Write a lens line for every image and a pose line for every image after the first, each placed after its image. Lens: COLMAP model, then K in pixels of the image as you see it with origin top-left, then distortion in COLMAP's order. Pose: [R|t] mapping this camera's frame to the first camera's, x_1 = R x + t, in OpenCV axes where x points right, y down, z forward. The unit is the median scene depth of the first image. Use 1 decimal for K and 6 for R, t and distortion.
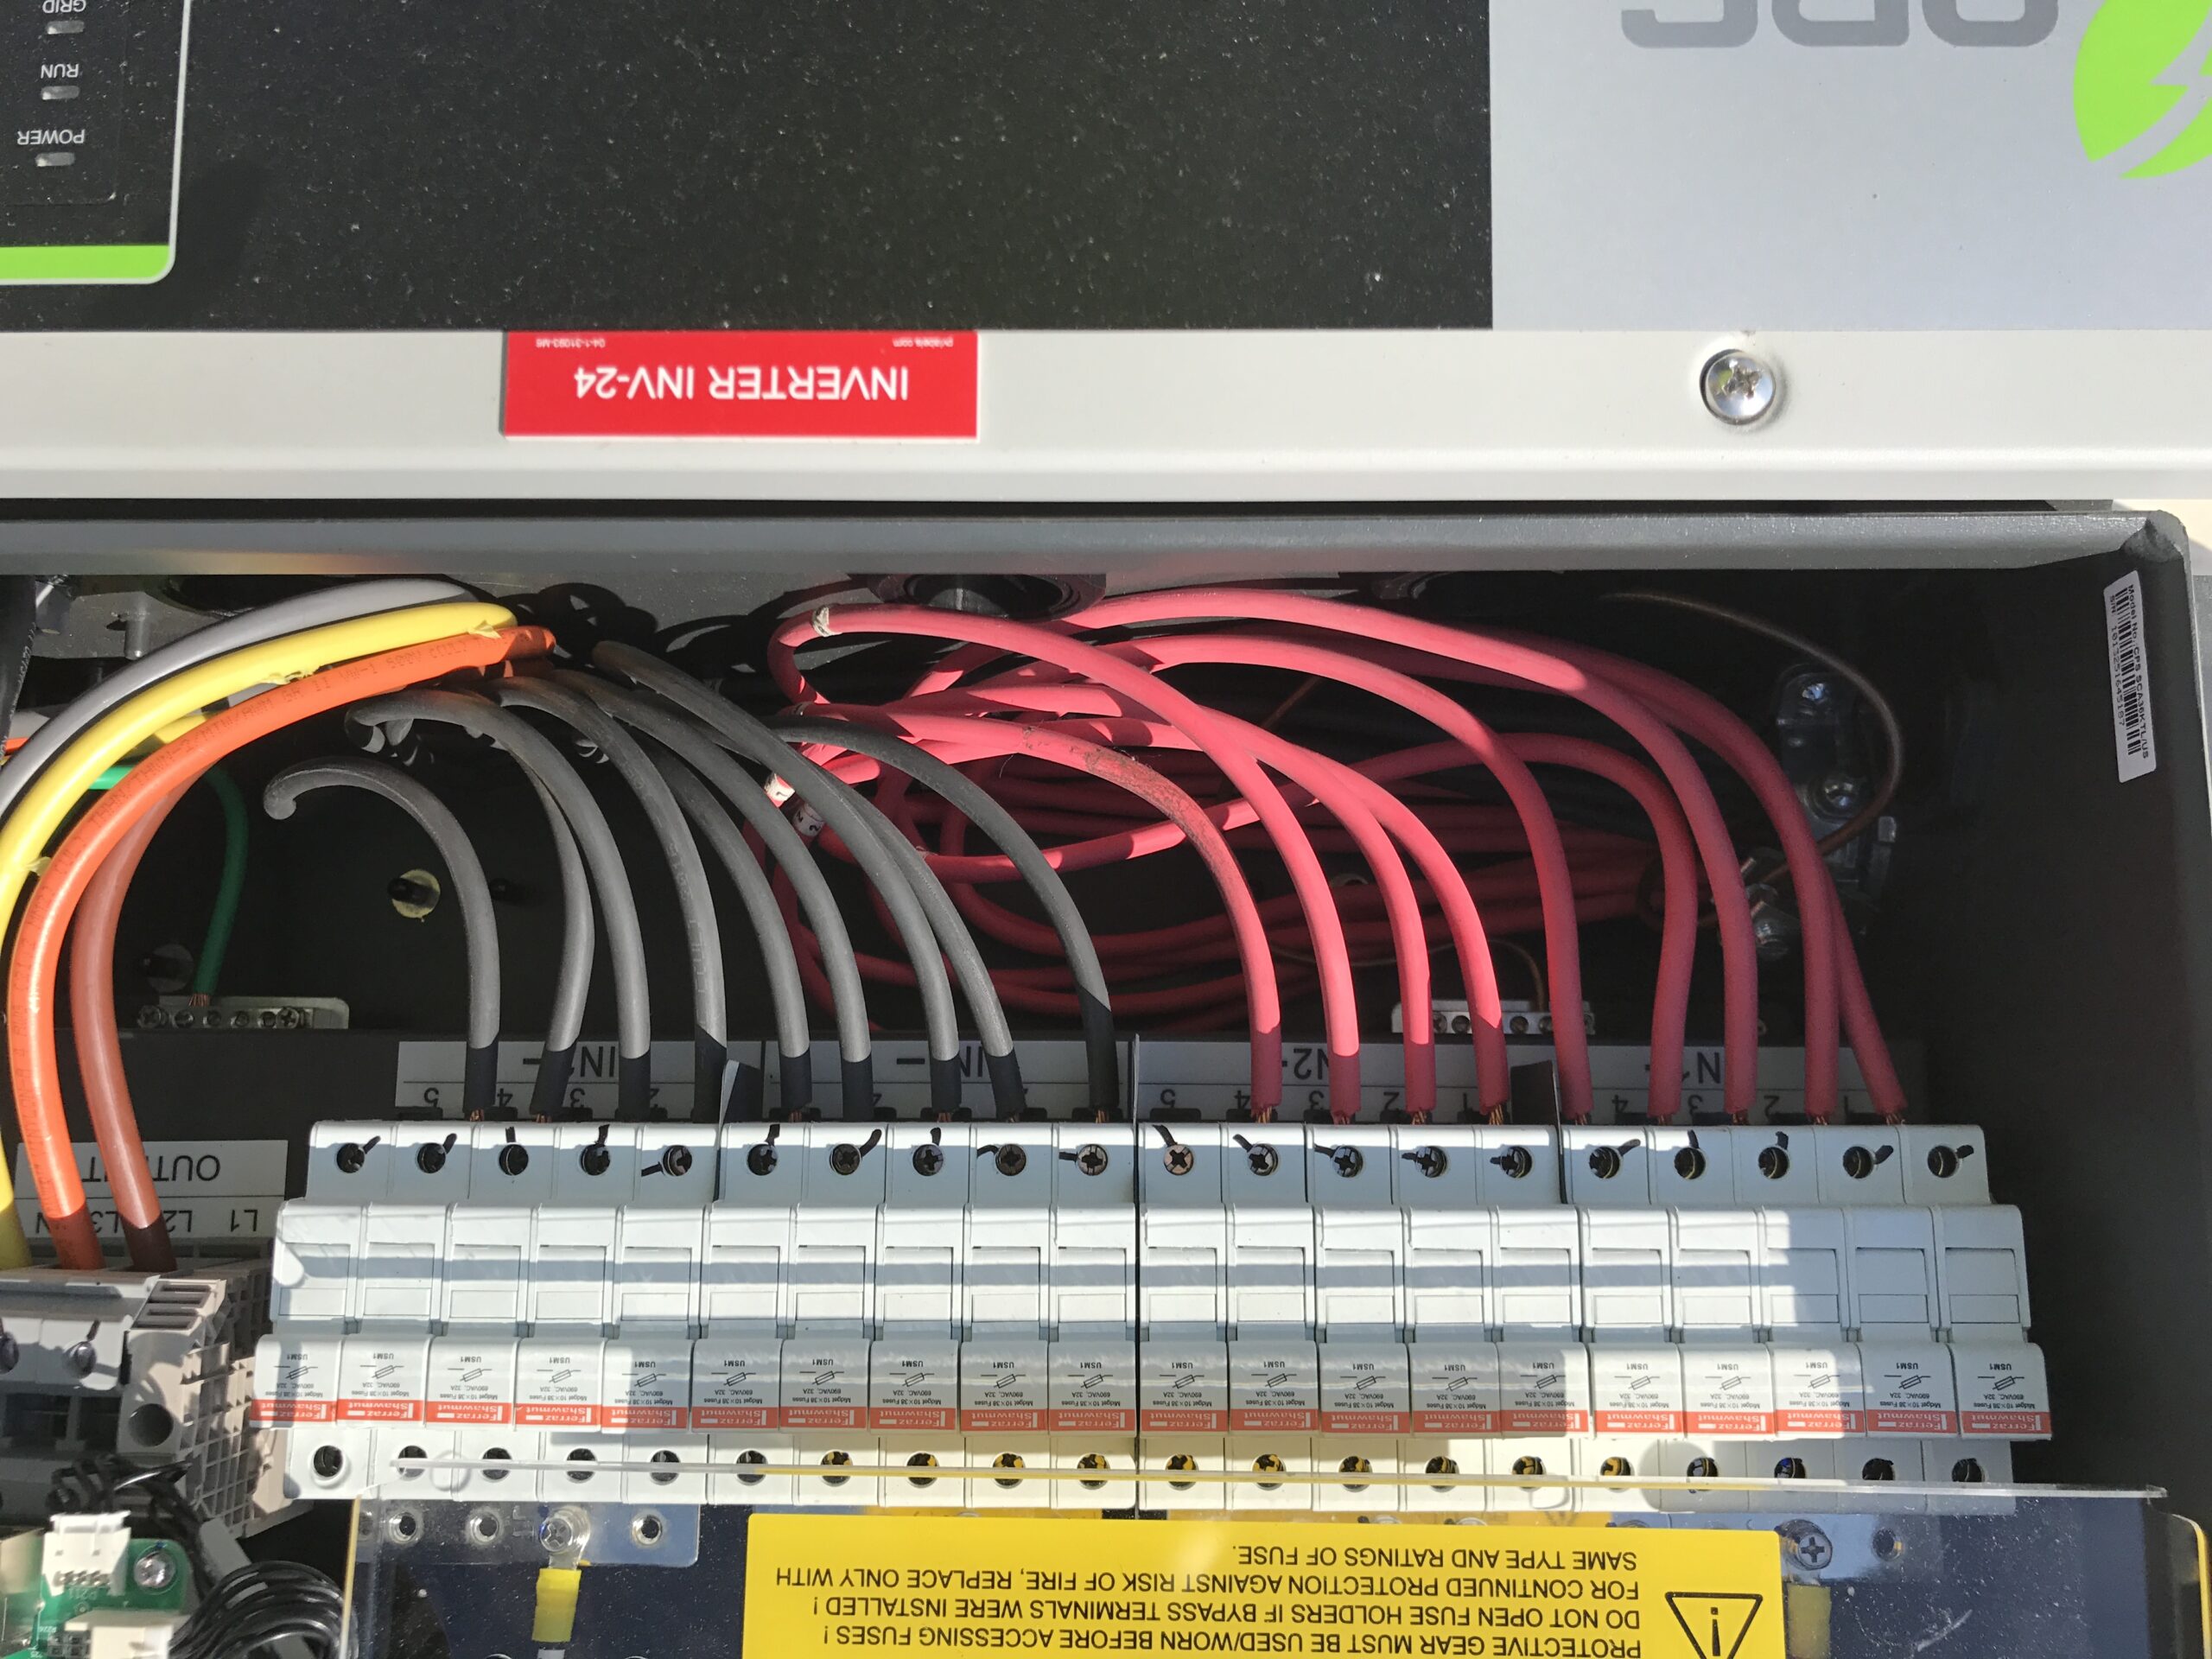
lens RADIAL K [[1813.1, 0, 1099.7], [0, 1813.1, 820.2], [0, 0, 1]] dist [0.011709, -0.005190]
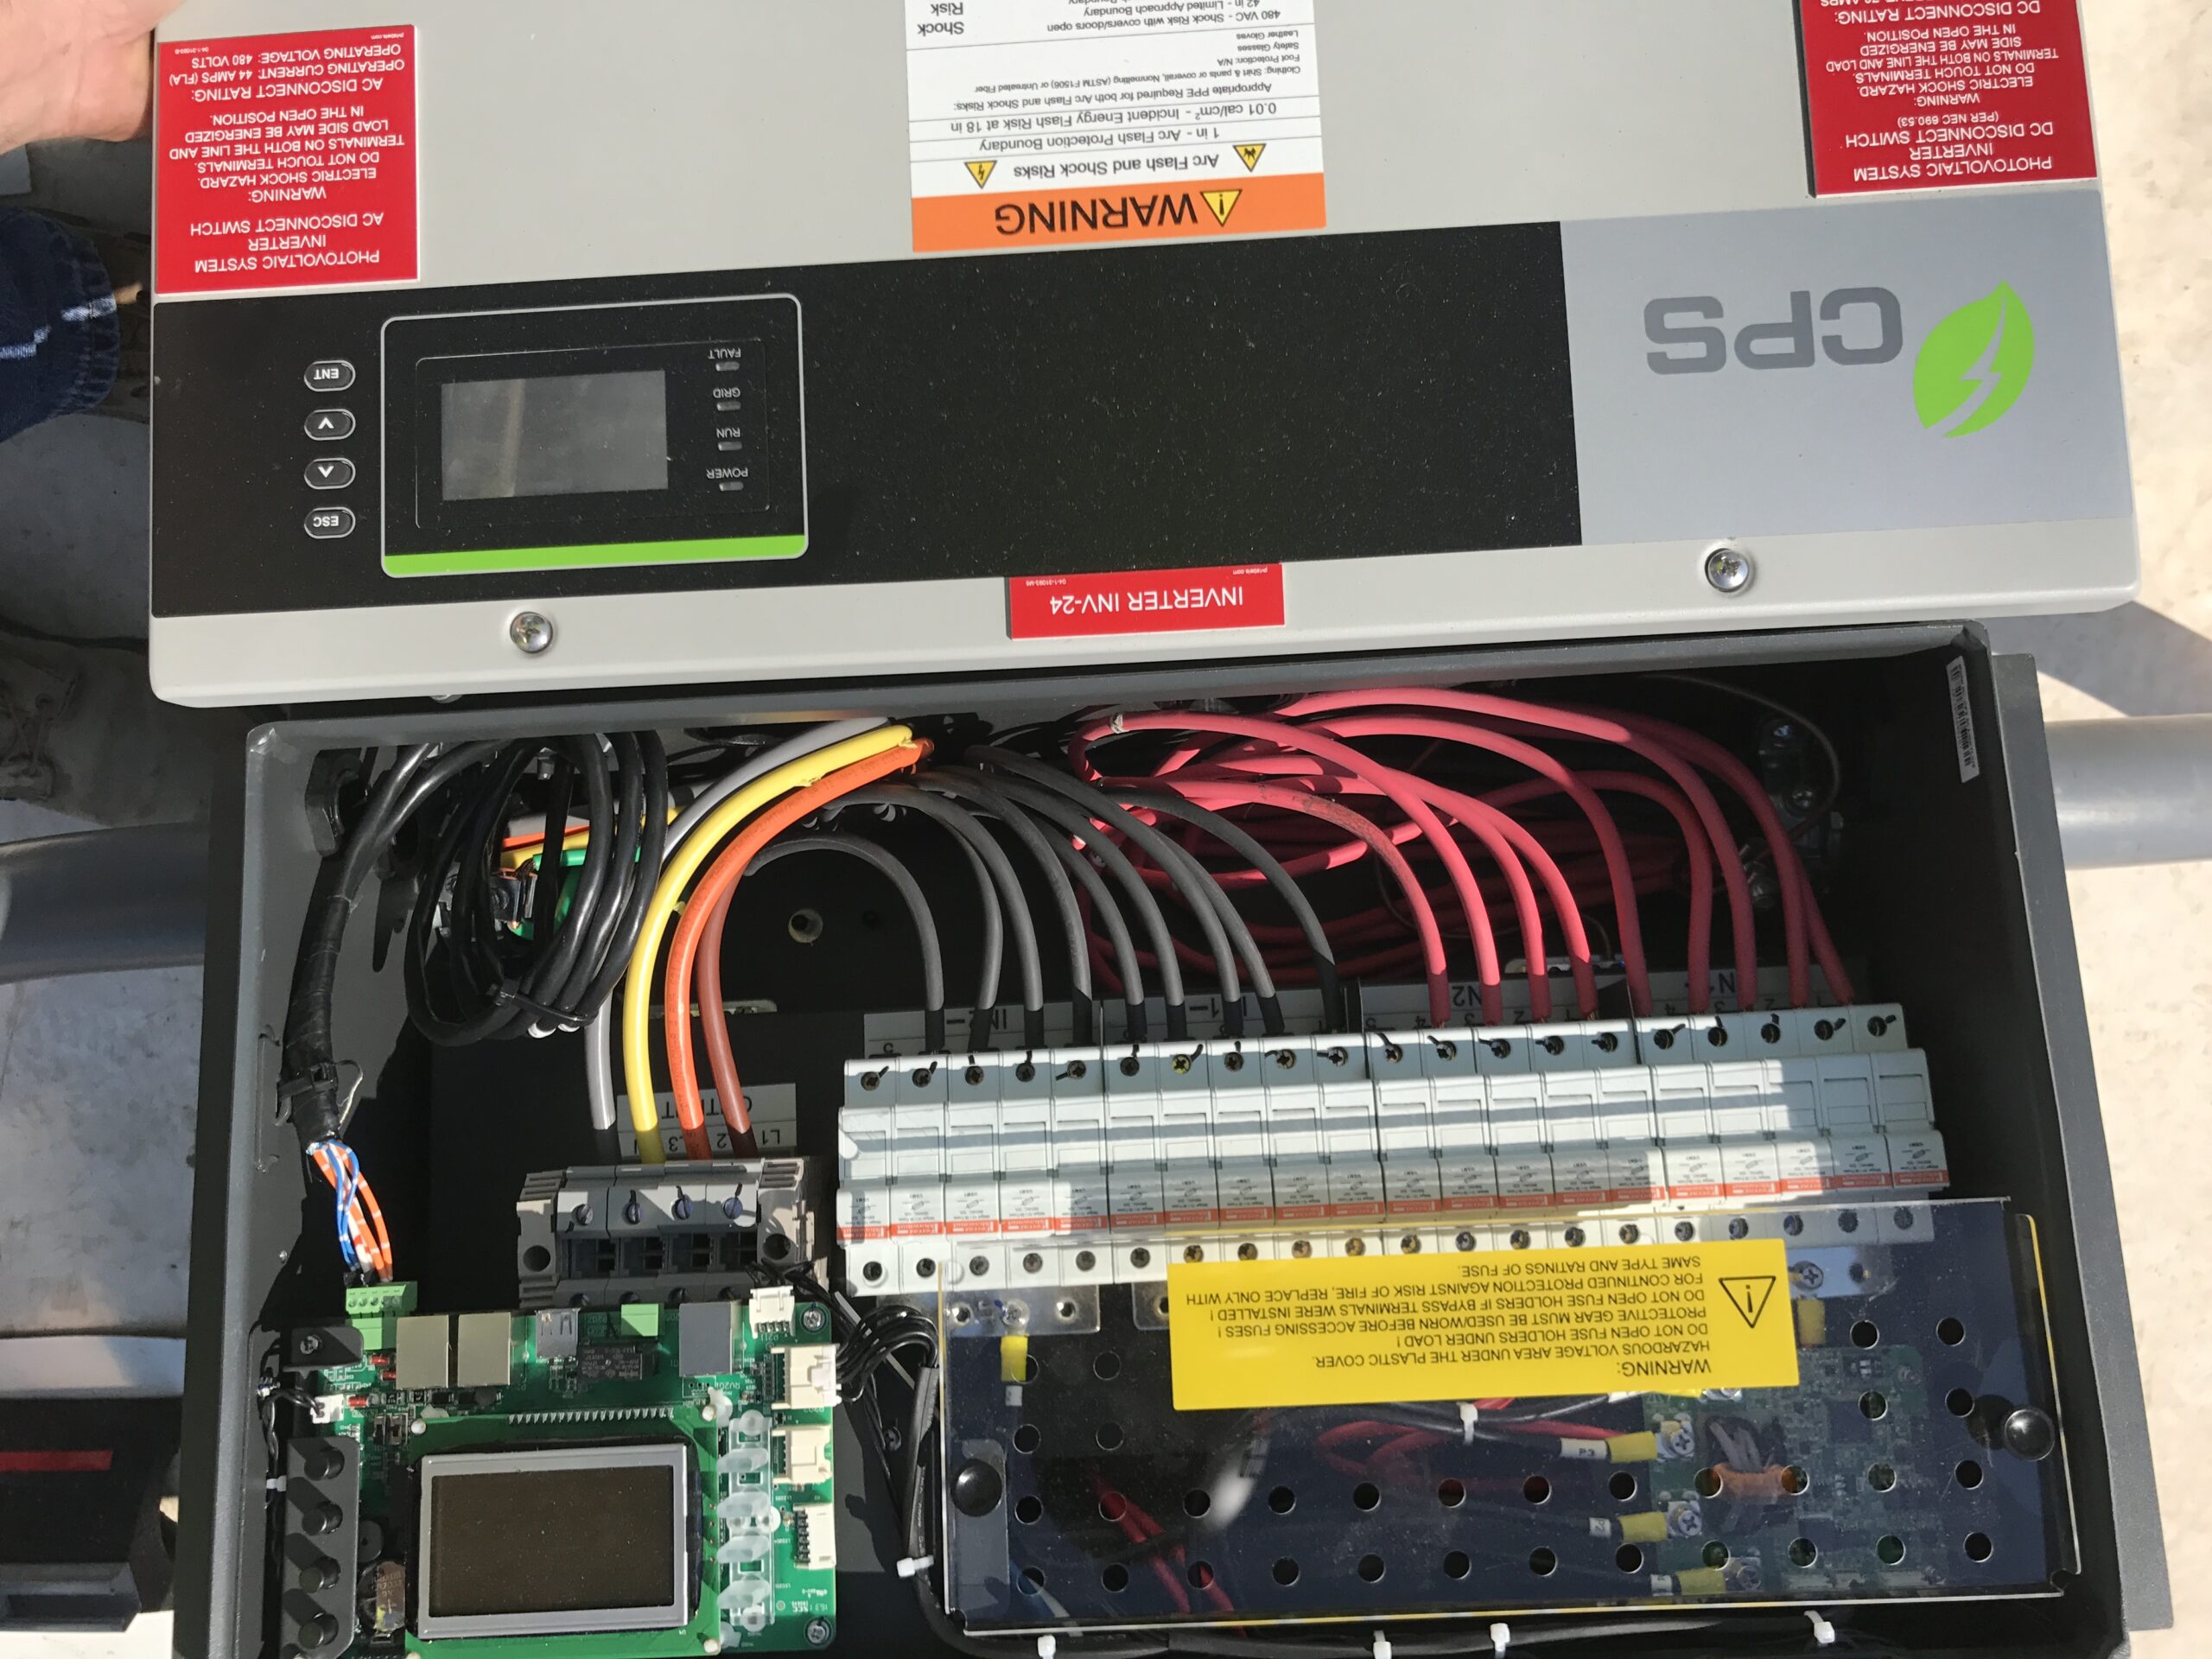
lens RADIAL K [[1794.5, 0, 1114.5], [0, 1794.5, 832.2], [0, 0, 1]] dist [0.108860, -0.261444]
pose [[0.998443, -0.055782, 0.000522, -0.198735], [0.055782, 0.998266, -0.018812, 0.011541], [0.000528, 0.018812, 0.999823, -0.606538]]
